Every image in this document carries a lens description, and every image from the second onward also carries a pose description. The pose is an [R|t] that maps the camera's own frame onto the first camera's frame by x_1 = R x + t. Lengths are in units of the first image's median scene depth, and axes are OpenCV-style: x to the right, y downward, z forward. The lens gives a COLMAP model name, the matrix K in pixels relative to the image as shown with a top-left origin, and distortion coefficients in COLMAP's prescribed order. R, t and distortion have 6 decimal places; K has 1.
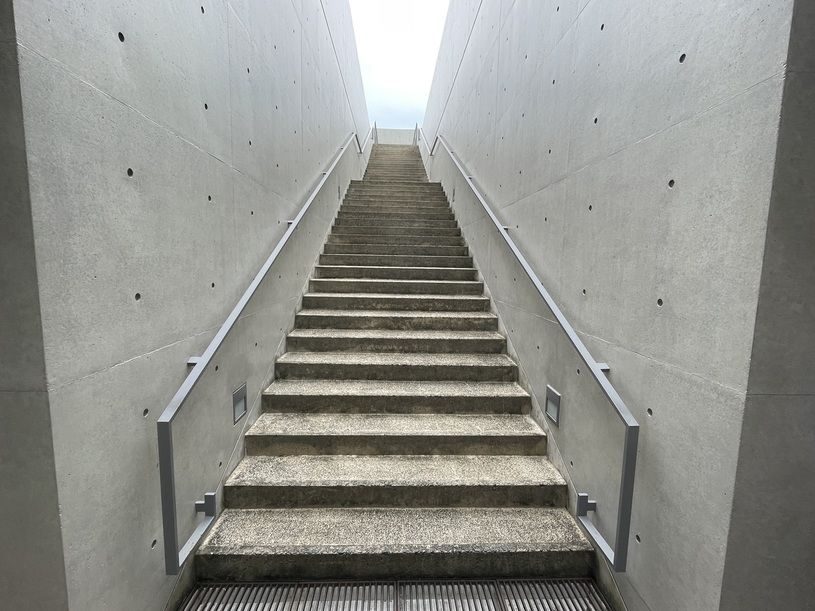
lens RADIAL K [[382.5, 0, 407.7], [0, 382.5, 305.2], [0, 0, 1]] dist [0.001214, 0.000887]
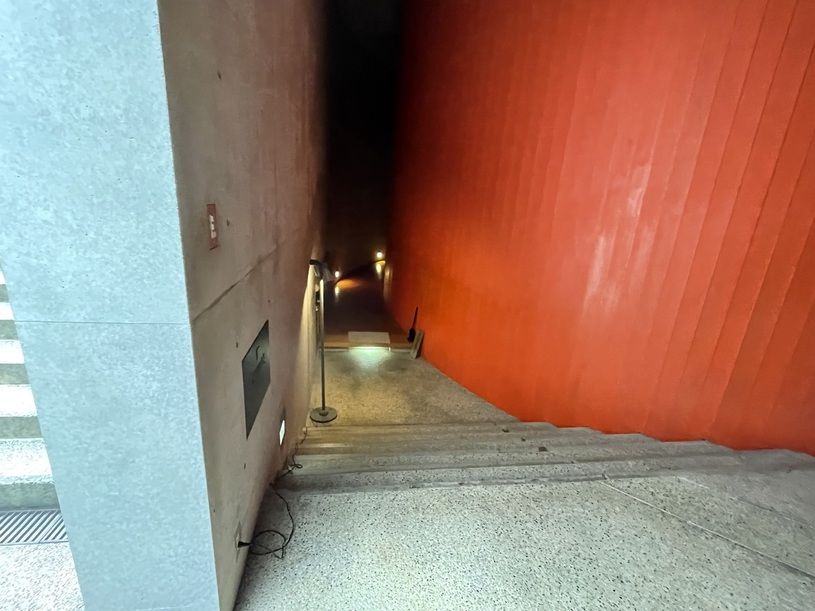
lens RADIAL K [[382.5, 0, 405.8], [0, 382.5, 304.3], [0, 0, 1]] dist [0.001214, 0.000887]
pose [[0.994356, 0.020406, 0.104111, 1.574010], [-0.038730, 0.983421, 0.177155, 0.017026], [-0.098769, -0.180188, 0.978661, 0.108651]]
